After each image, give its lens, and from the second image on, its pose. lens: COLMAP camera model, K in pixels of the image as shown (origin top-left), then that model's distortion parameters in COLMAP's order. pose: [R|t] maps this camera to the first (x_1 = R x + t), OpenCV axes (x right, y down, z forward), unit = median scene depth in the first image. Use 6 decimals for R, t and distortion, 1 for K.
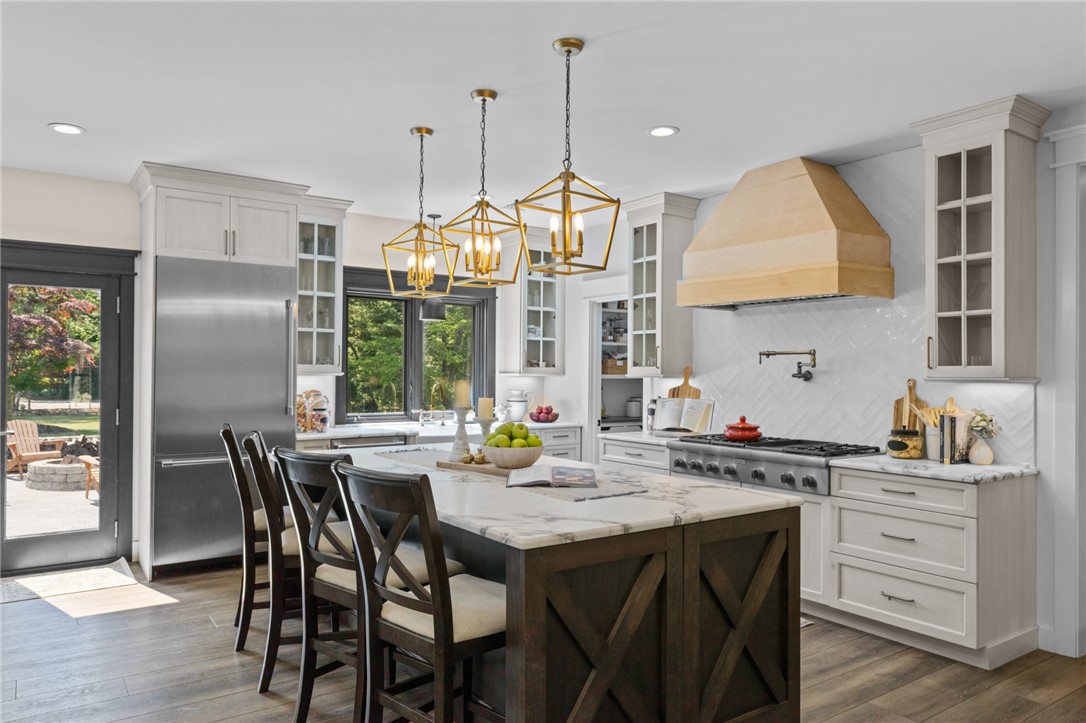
lens RADIAL K [[731.9, 0, 543.9], [0, 731.9, 360.9], [0, 0, 1]] dist [-0.001289, 0.007819]
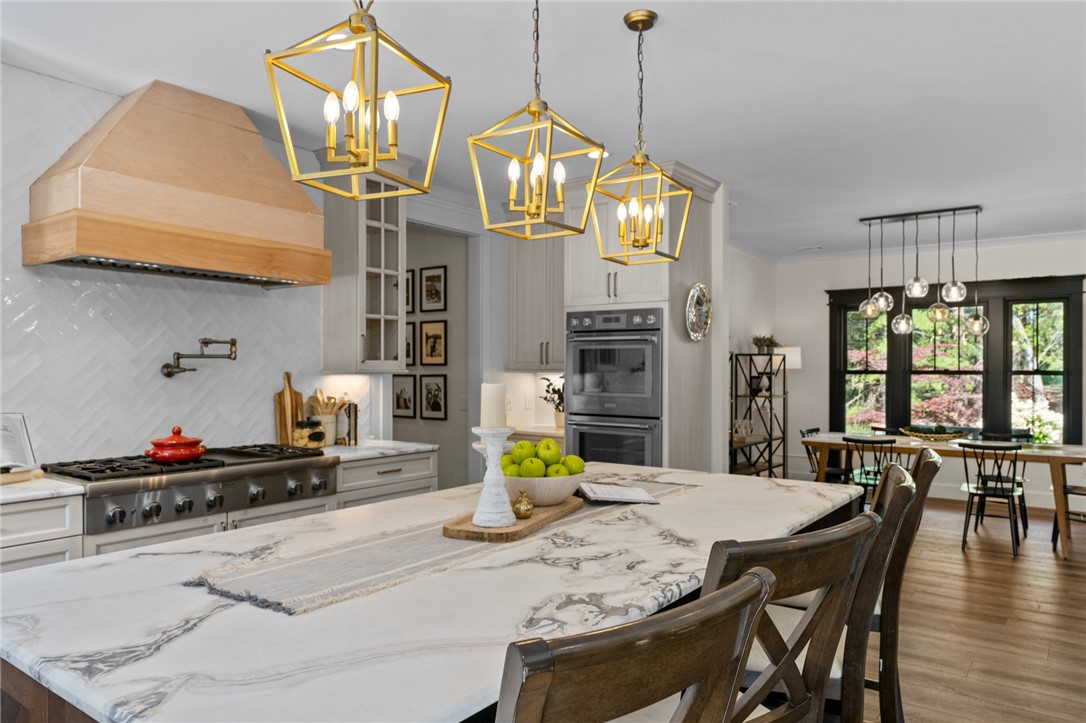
lens RADIAL K [[731.9, 0, 540.8], [0, 731.9, 365.2], [0, 0, 1]] dist [-0.001289, 0.007819]
pose [[-0.307151, -0.001773, 0.951659, -0.461249], [-0.015473, 0.999875, -0.003131, 0.010264], [-0.951535, -0.015687, -0.307140, 0.784476]]
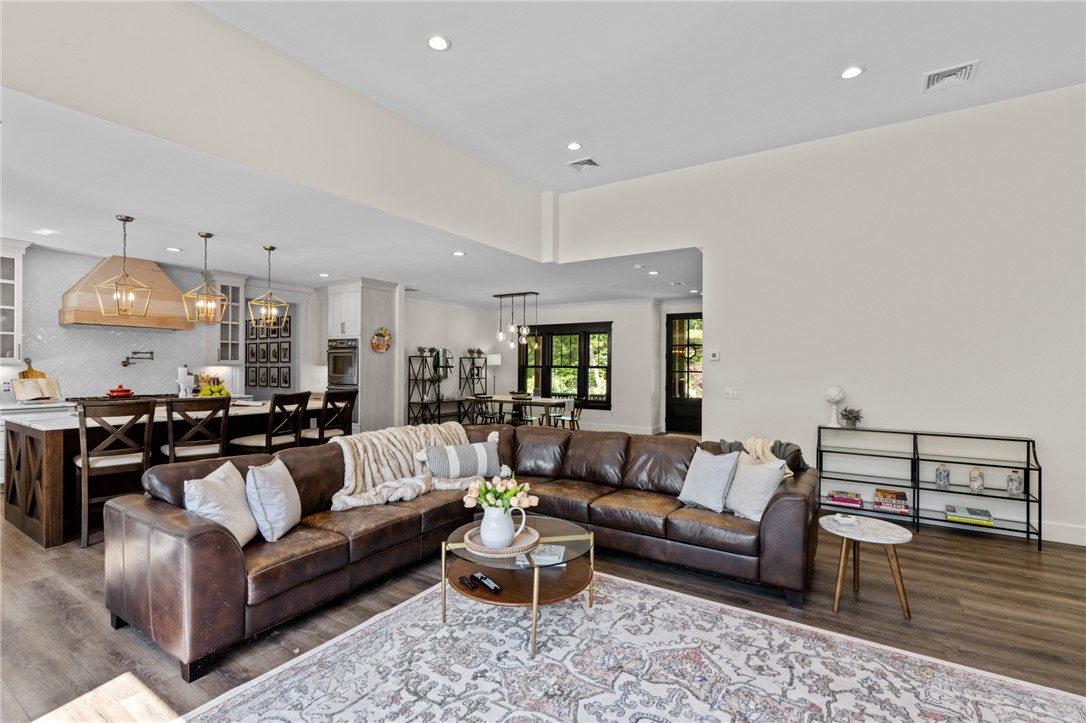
lens RADIAL K [[489.7, 0, 536.8], [0, 489.7, 361.6], [0, 0, 1]] dist [-0.011472, 0.003449]
pose [[-0.375490, -0.000270, 0.926827, -1.174155], [-0.019184, 0.999788, -0.007480, 0.002899], [-0.926628, -0.020589, -0.375415, 0.416806]]
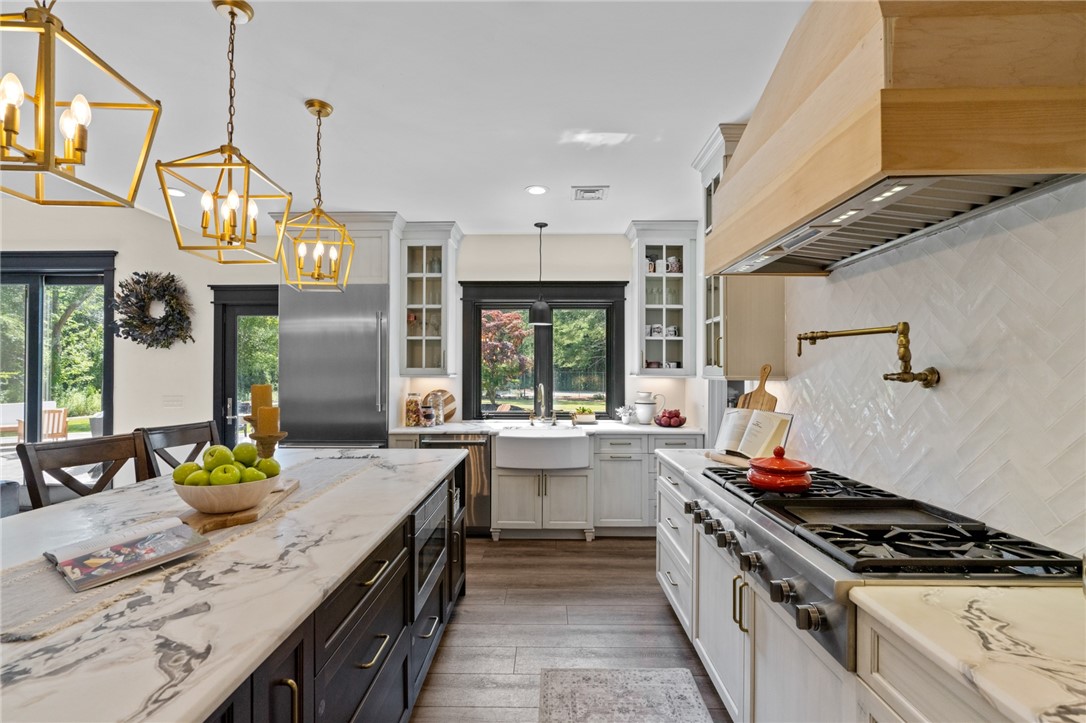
lens RADIAL K [[489.7, 0, 543.7], [0, 489.7, 365.8], [0, 0, 1]] dist [-0.011472, 0.003449]
pose [[0.810505, -0.014599, -0.585549, 0.309307], [0.012631, 0.999893, -0.007446, 0.010351], [0.585595, -0.001361, 0.810603, 0.514216]]
